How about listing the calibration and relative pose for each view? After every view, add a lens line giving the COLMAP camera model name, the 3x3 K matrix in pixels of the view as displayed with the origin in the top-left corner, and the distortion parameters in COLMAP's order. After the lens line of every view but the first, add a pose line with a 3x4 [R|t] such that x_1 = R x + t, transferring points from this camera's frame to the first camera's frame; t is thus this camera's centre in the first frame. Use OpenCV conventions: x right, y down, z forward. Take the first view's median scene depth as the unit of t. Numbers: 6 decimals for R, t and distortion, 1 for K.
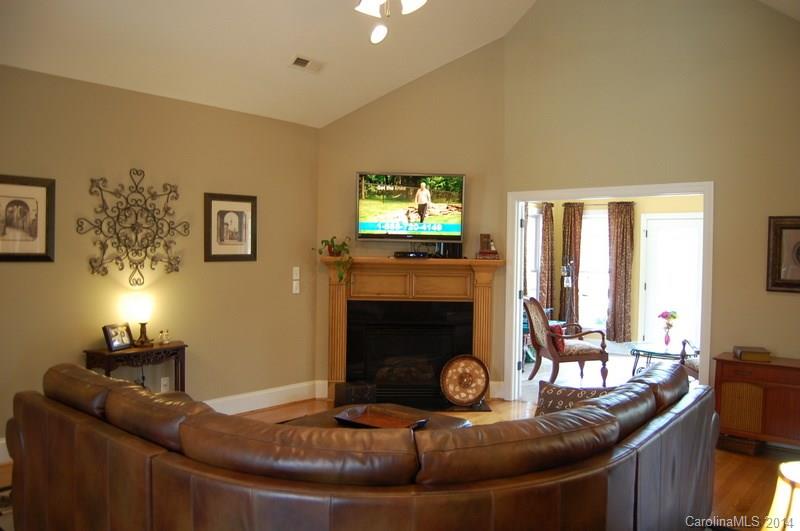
lens RADIAL K [[638.9, 0, 400.3], [0, 638.9, 267.5], [0, 0, 1]] dist [-0.044261, 0.001642]
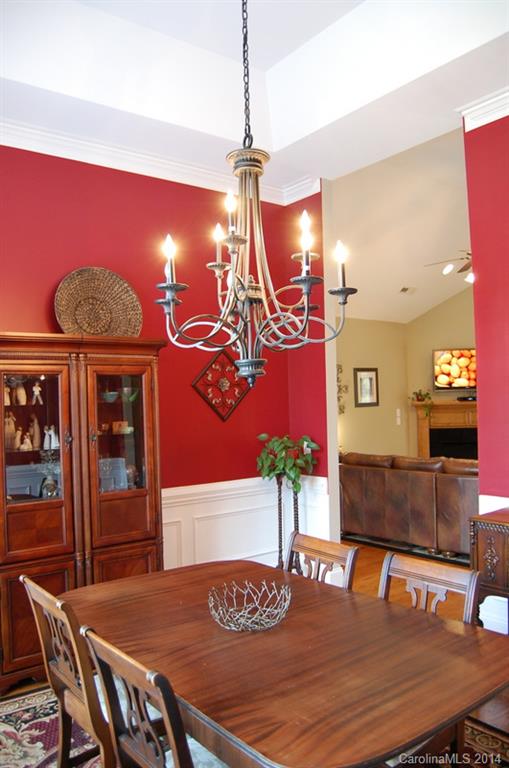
lens RADIAL K [[613.4, 0, 253.9], [0, 613.4, 383.4], [0, 0, 1]] dist [-0.044261, 0.001642]
pose [[0.980632, -0.045873, -0.190414, -0.224778], [0.035508, 0.997714, -0.057498, 0.010968], [0.192616, 0.049623, 0.980019, -0.619346]]
